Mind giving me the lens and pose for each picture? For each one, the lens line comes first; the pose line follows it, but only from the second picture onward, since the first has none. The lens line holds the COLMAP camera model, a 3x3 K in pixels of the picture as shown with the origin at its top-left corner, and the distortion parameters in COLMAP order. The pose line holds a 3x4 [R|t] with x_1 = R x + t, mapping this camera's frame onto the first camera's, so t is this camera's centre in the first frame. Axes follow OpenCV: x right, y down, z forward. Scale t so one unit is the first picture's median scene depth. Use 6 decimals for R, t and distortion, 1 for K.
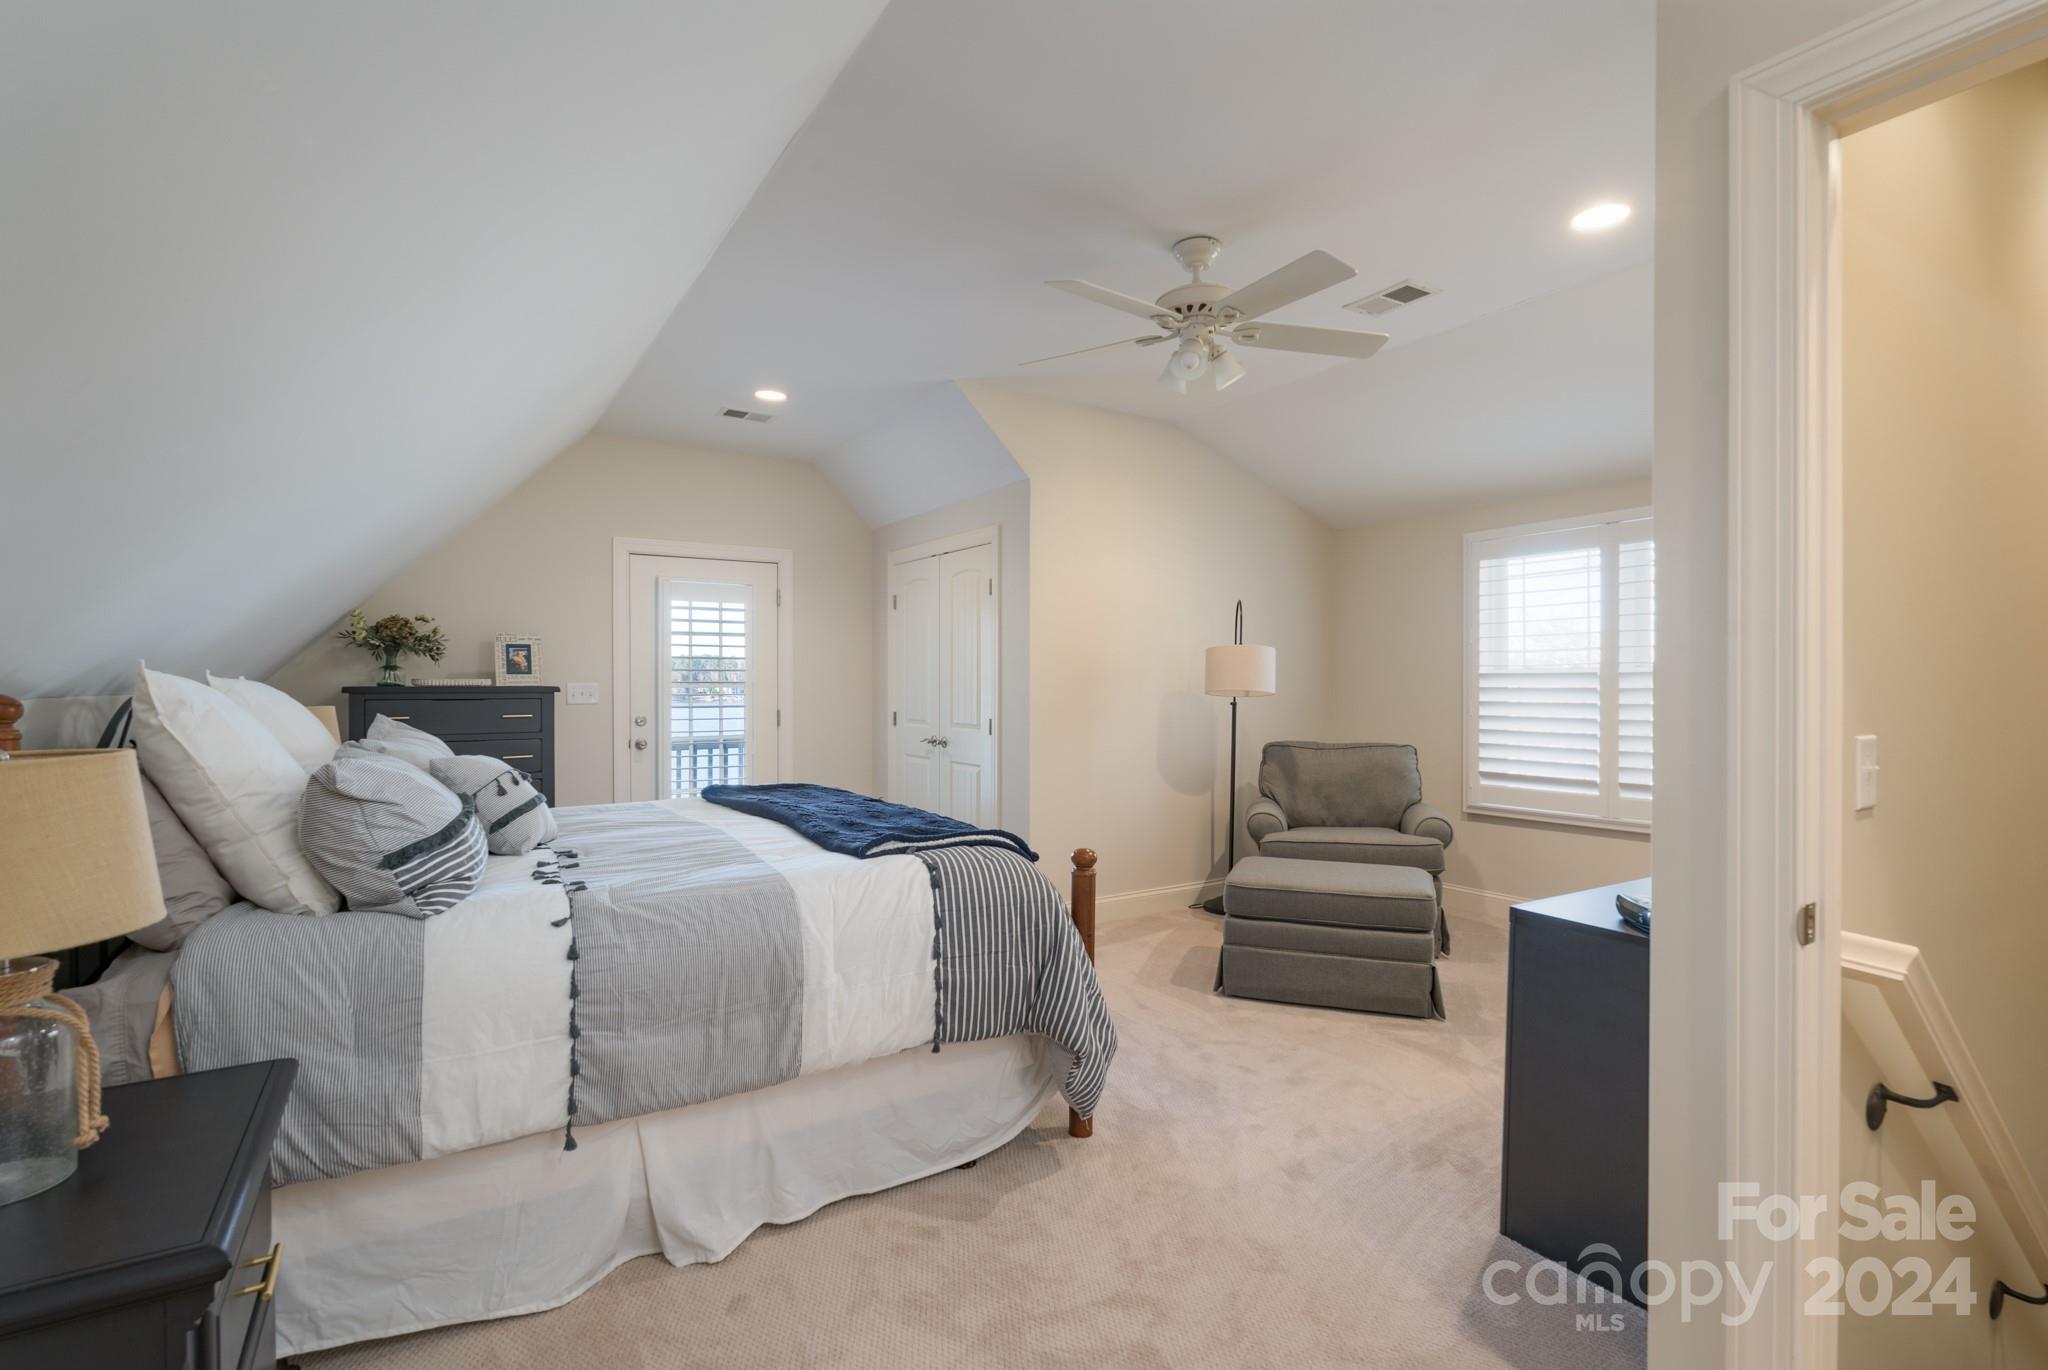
lens RADIAL K [[969.1, 0, 1024.0], [0, 969.1, 685.0], [0, 0, 1]] dist [-0.003505, -0.000112]
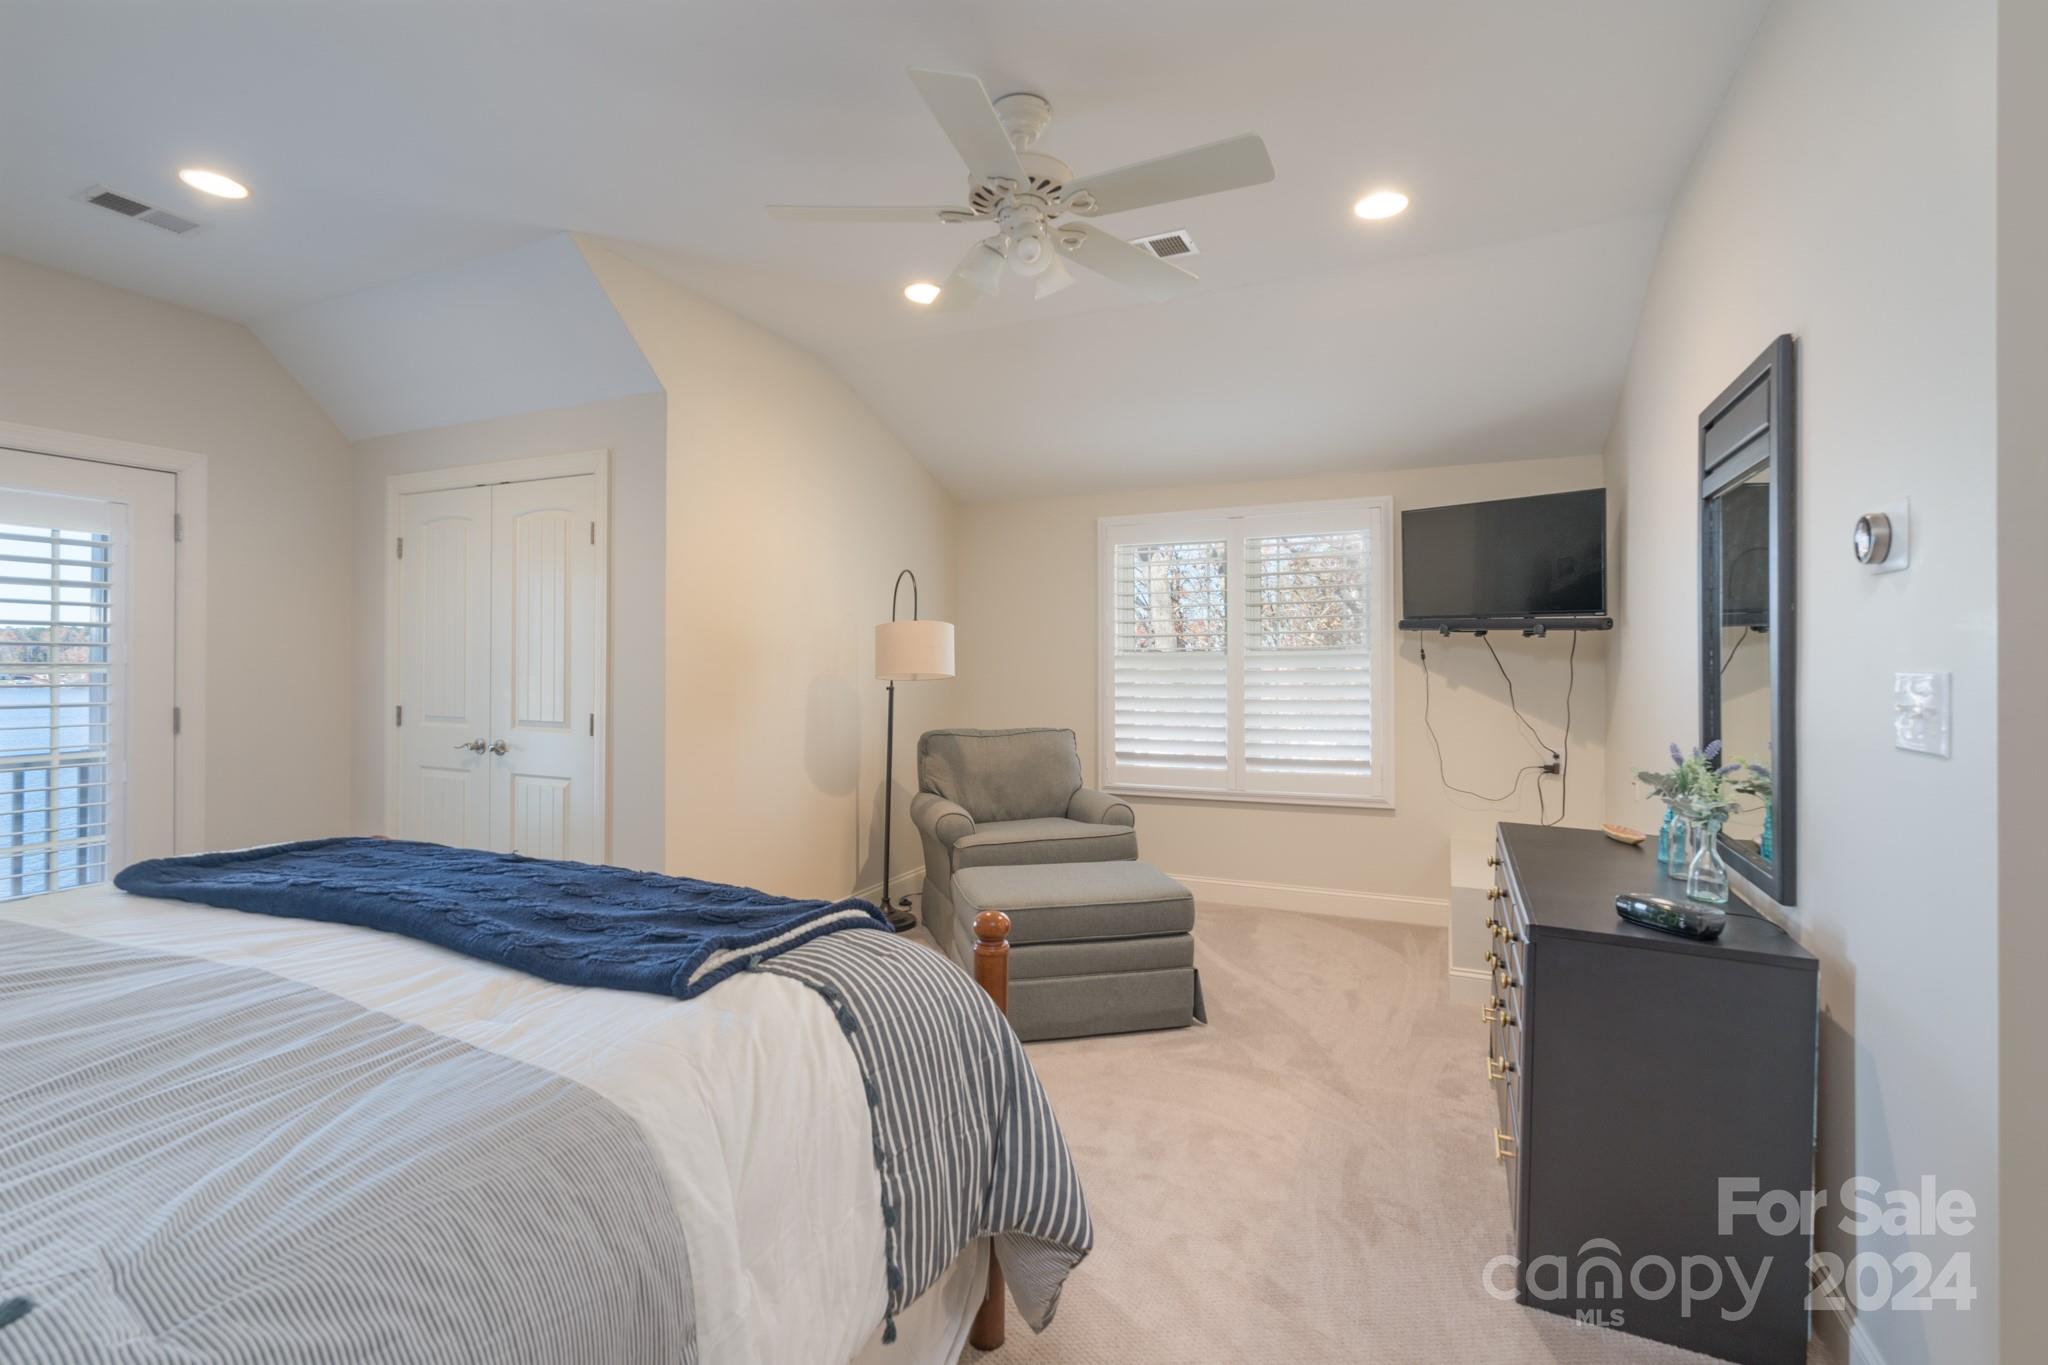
lens RADIAL K [[931.8, 0, 1027.0], [0, 931.8, 658.4], [0, 0, 1]] dist [-0.004367, -0.000321]
pose [[0.837605, 0.004296, 0.546260, -0.193789], [0.000069, 0.999968, -0.007969, -0.001769], [-0.546276, 0.006712, 0.837578, 0.316068]]
